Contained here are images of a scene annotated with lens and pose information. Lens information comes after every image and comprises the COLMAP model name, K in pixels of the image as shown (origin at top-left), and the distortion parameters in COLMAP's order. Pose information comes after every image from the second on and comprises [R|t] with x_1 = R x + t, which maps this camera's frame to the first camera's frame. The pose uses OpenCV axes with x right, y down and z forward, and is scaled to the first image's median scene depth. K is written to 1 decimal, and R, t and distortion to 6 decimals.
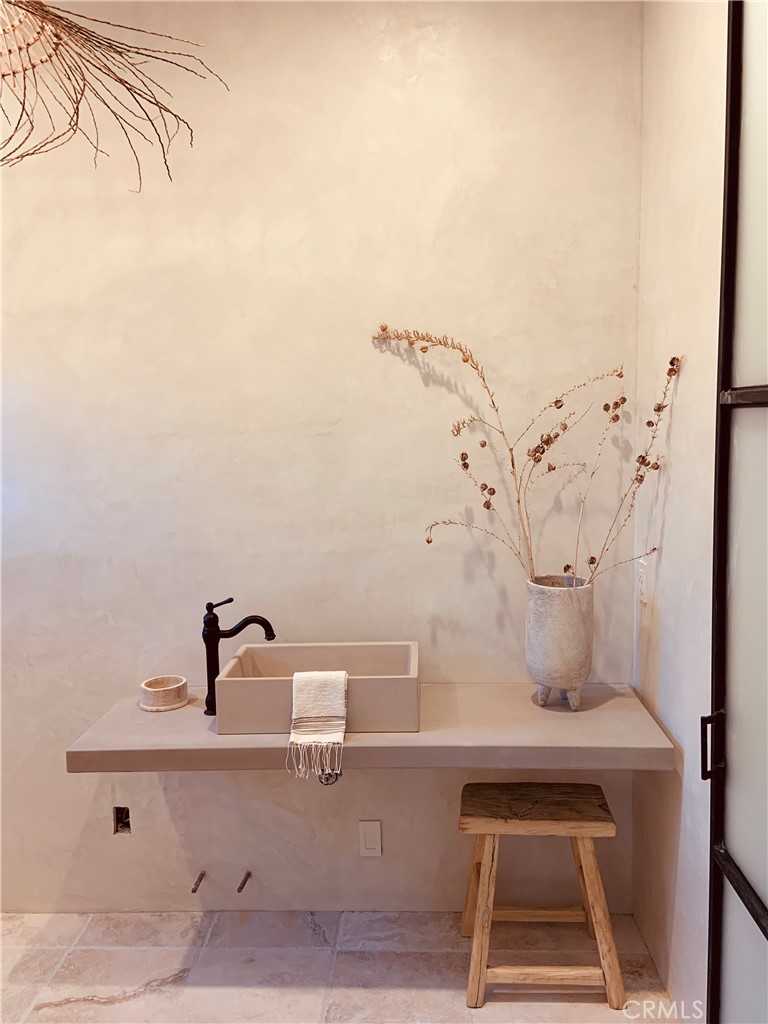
lens RADIAL K [[765.4, 0, 384.0], [0, 765.4, 512.0], [0, 0, 1]] dist [0.127920, -0.162125]
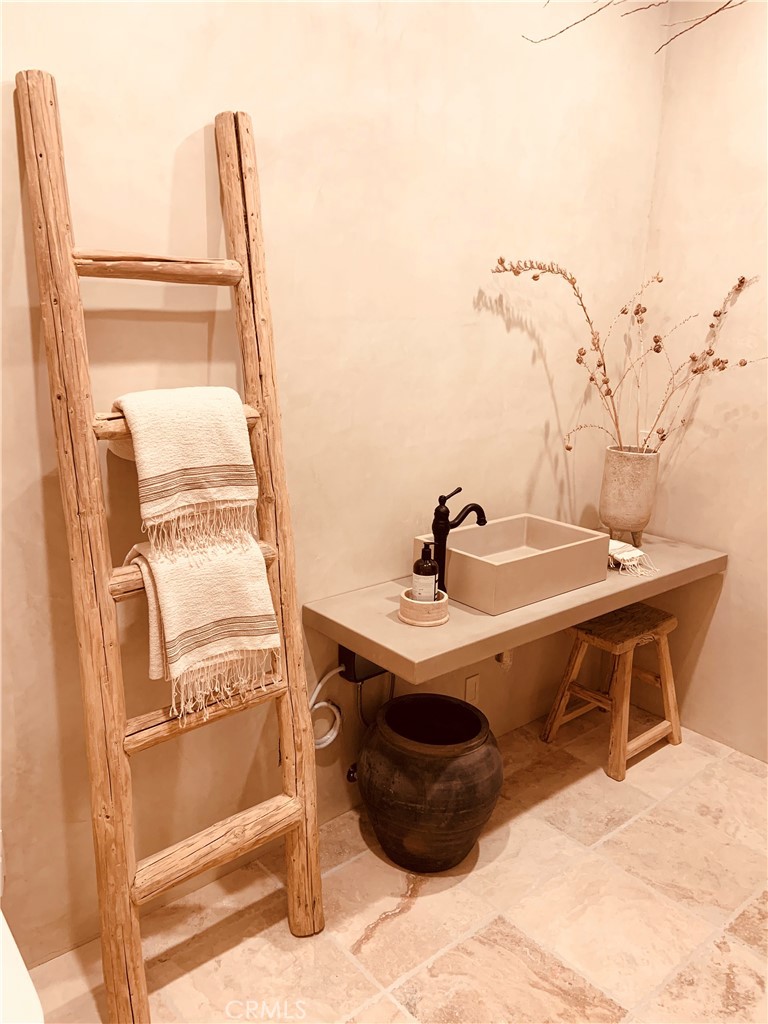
lens RADIAL K [[765.4, 0, 384.0], [0, 765.4, 512.0], [0, 0, 1]] dist [0.127920, -0.162125]
pose [[0.733677, -0.117032, 0.669344, -0.940428], [0.037253, 0.990502, 0.132352, 0.006191], [-0.678476, -0.072169, 0.731069, 0.330039]]
